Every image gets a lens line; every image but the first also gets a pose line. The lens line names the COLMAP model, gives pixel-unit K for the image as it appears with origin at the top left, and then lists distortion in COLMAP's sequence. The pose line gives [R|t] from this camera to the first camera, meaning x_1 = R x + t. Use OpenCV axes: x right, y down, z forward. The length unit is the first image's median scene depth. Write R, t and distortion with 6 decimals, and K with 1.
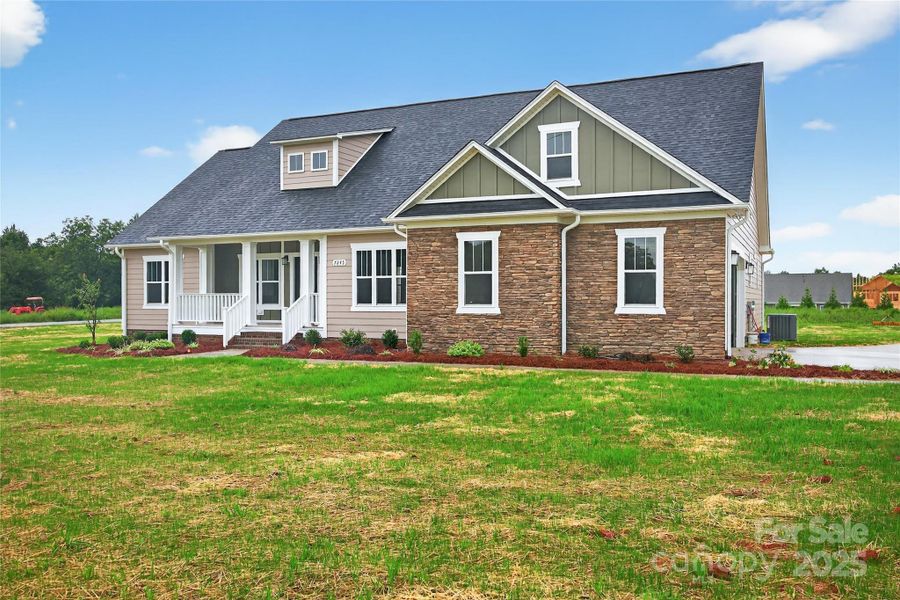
lens RADIAL K [[732.6, 0, 465.1], [0, 732.6, 297.2], [0, 0, 1]] dist [-0.000902, -0.000052]
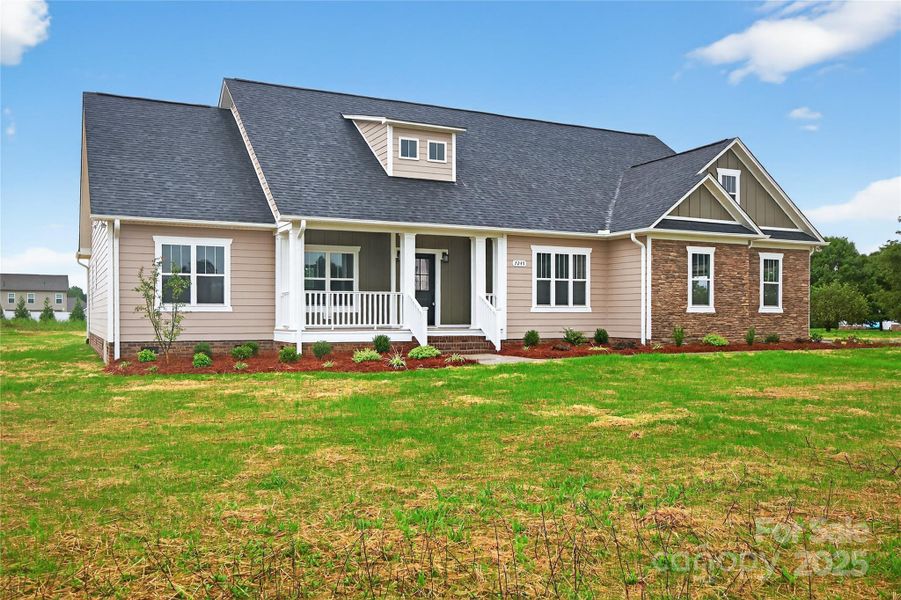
lens RADIAL K [[713.1, 0, 428.4], [0, 713.1, 304.9], [0, 0, 1]] dist [-0.001695, 0.001492]
pose [[0.659370, 0.008121, 0.751775, -1.031799], [-0.004996, 0.999967, -0.006420, 0.016761], [-0.751802, 0.000477, 0.659389, 0.478546]]
